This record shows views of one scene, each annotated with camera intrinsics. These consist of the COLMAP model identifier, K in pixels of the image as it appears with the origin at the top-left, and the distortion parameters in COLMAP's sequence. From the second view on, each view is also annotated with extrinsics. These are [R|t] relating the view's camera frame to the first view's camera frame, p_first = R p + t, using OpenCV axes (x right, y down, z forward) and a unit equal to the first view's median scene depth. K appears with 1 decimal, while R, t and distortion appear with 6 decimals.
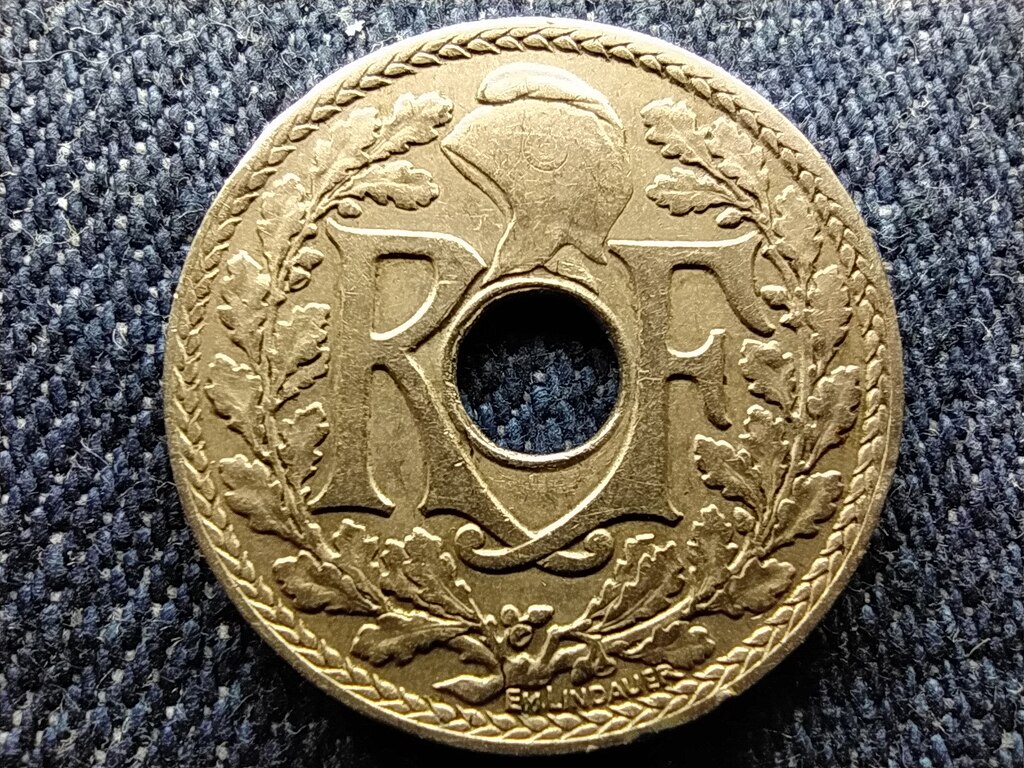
lens RADIAL K [[412.7, 0, 500.9], [0, 412.7, 378.4], [0, 0, 1]] dist [0.000659, -0.002329]
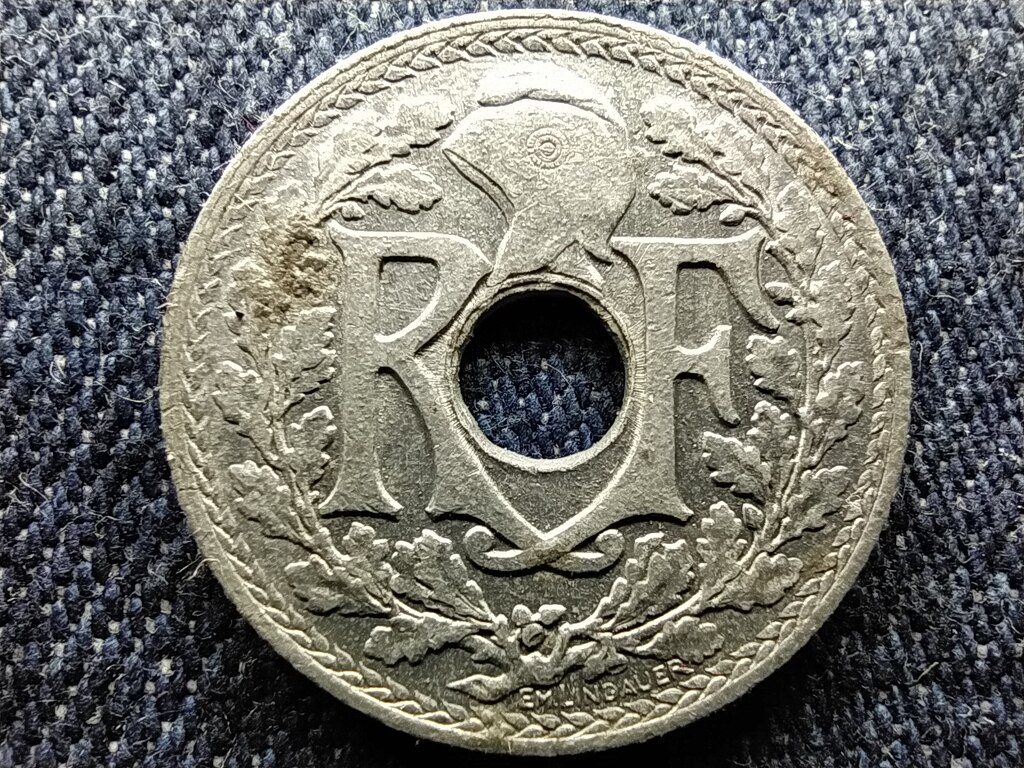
lens RADIAL K [[412.7, 0, 511.6], [0, 412.7, 379.4], [0, 0, 1]] dist [0.000659, -0.002329]
pose [[0.999927, -0.011592, 0.003356, 0.155659], [0.011585, 0.999930, 0.002312, -0.065531], [-0.003383, -0.002273, 0.999992, 0.009402]]
